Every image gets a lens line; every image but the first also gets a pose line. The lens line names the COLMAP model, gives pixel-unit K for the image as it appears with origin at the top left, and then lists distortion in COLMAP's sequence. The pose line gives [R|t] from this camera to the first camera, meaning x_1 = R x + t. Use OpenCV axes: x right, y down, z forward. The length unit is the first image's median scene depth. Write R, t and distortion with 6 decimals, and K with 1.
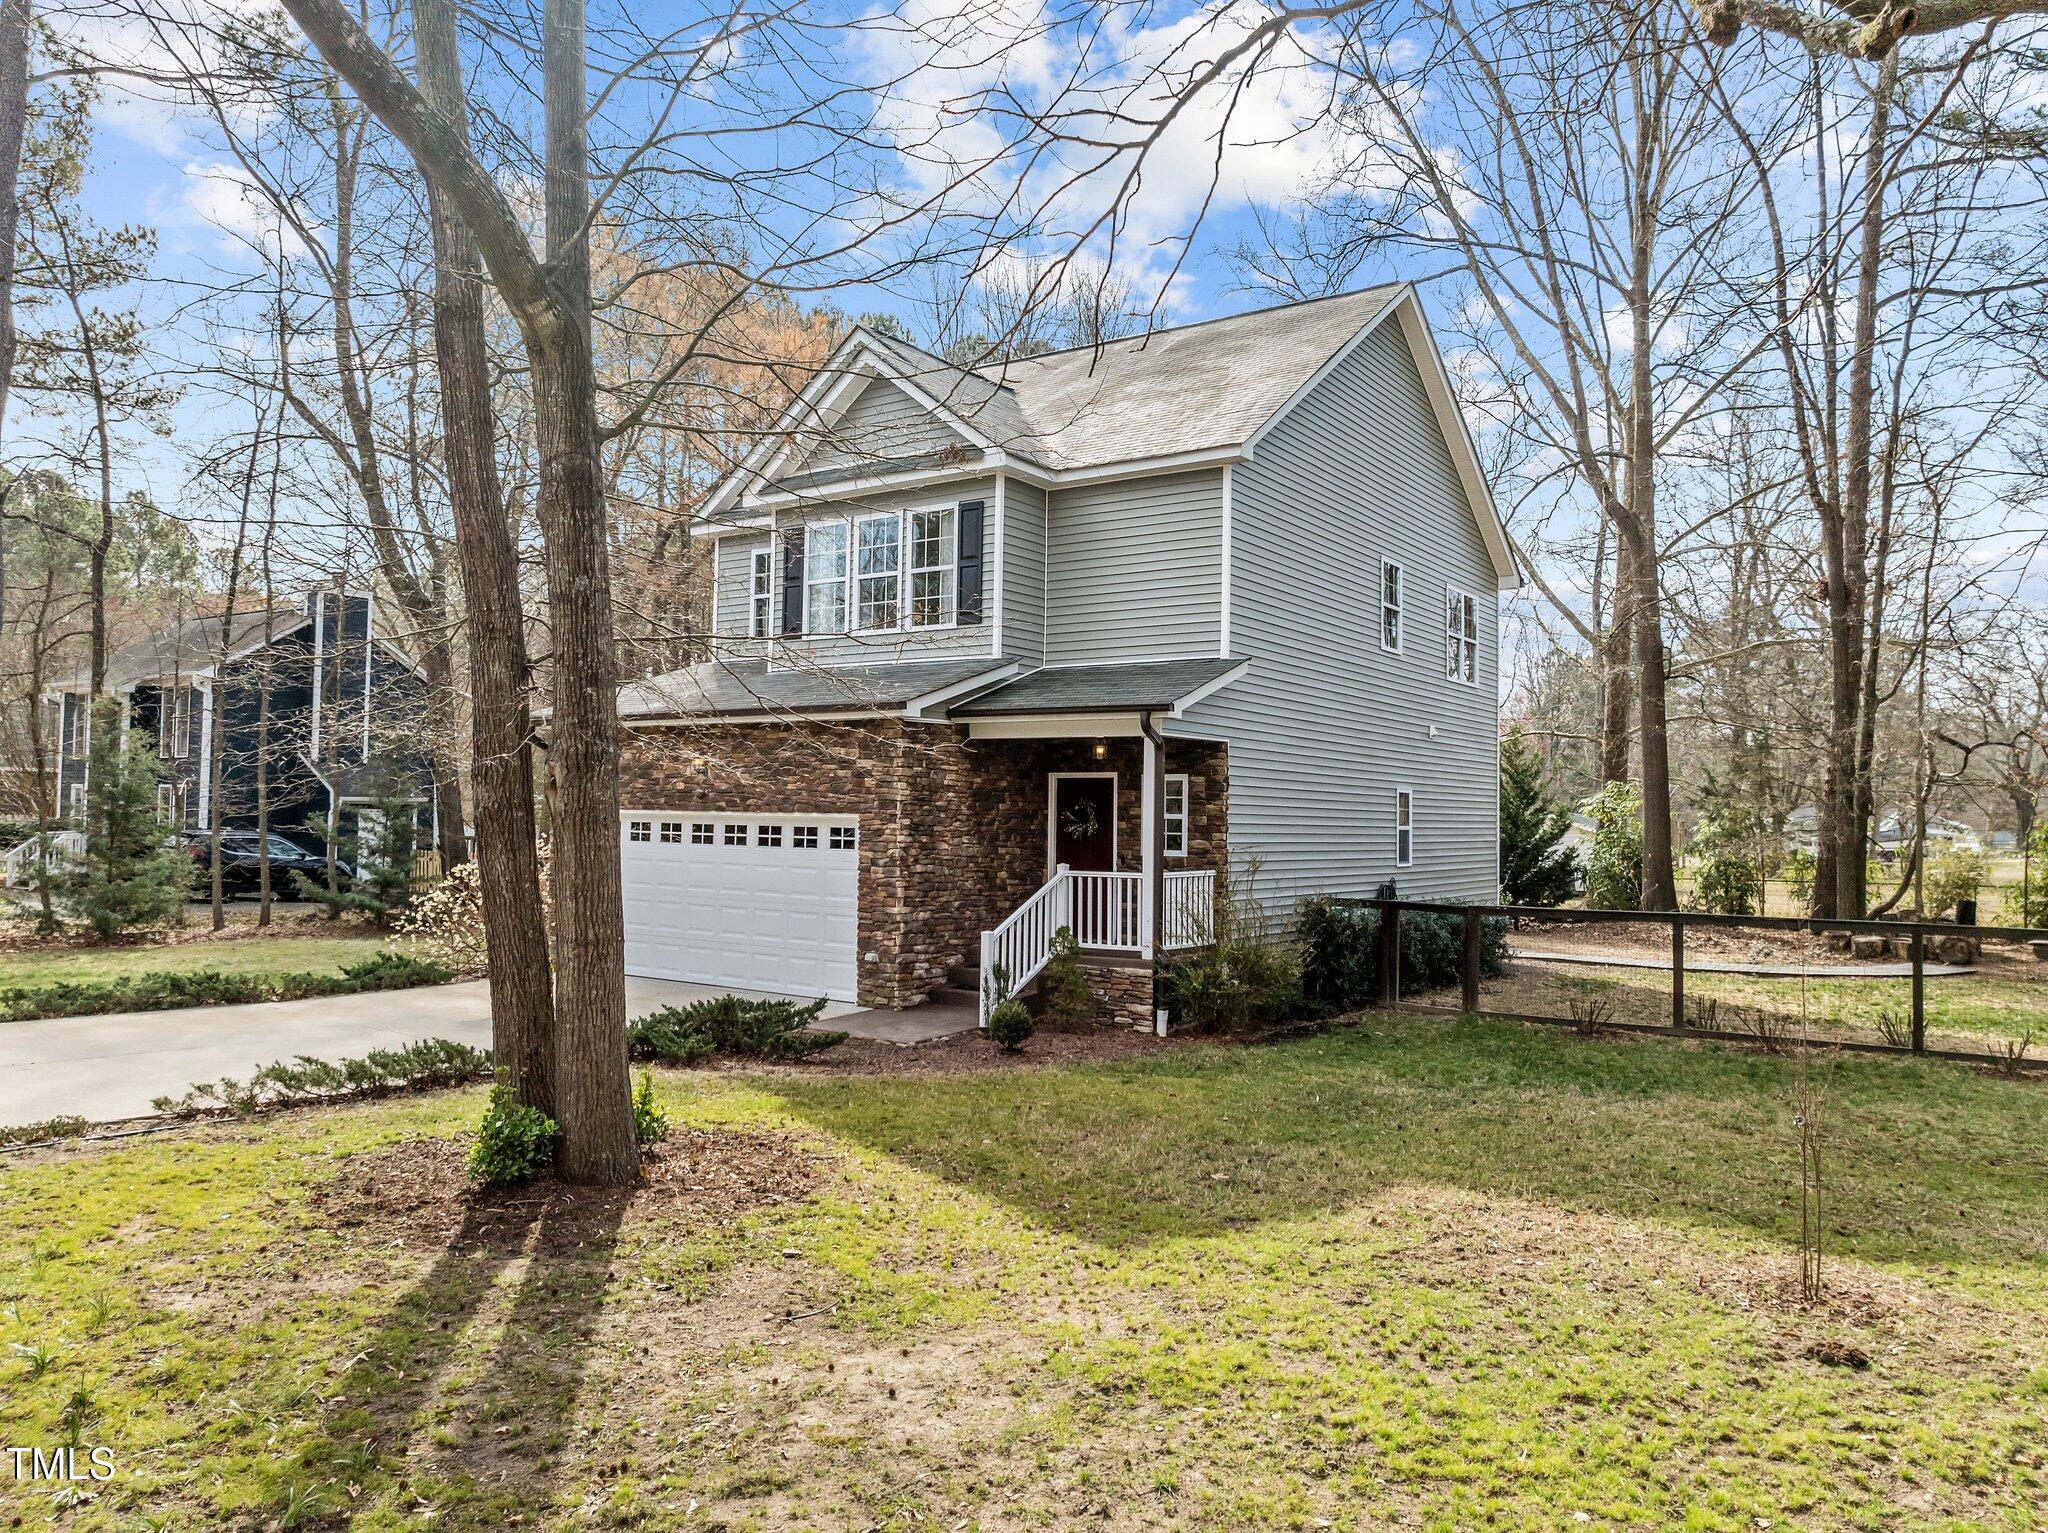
lens RADIAL K [[1412.4, 0, 1038.3], [0, 1412.4, 724.0], [0, 0, 1]] dist [0.009287, -0.000303]
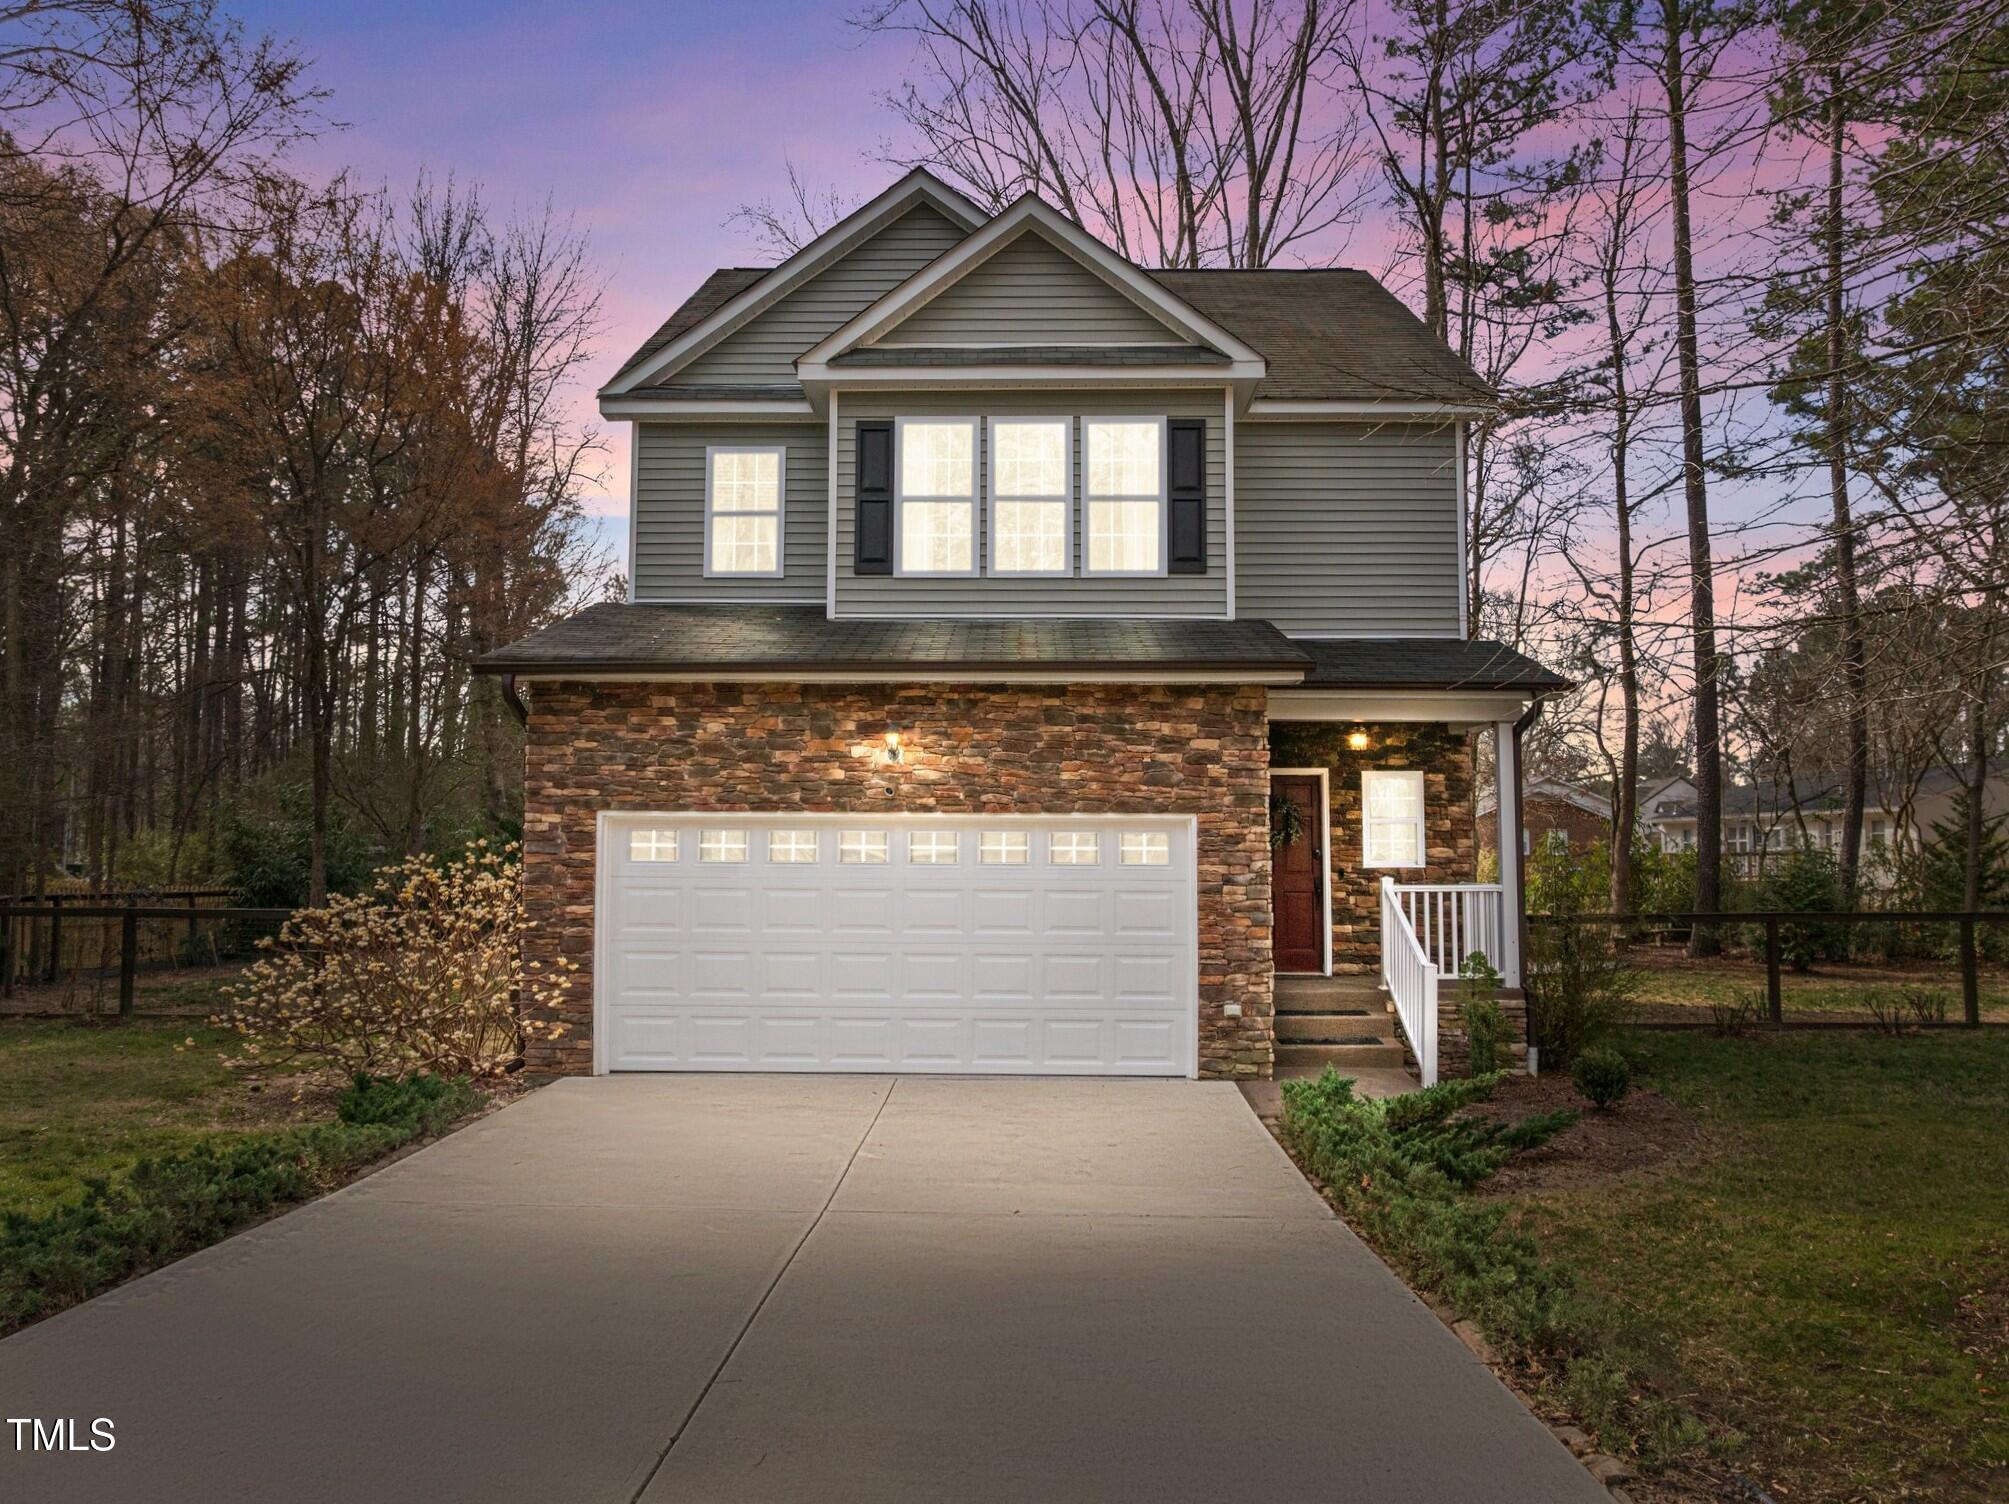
lens RADIAL K [[1400.2, 0, 1010.5], [0, 1400.2, 718.3], [0, 0, 1]] dist [-0.006322, 0.008356]
pose [[0.828312, 0.043445, 0.558580, -0.586996], [-0.027270, 0.998934, -0.037257, 0.042280], [-0.559603, 0.015628, 0.828614, 0.437779]]
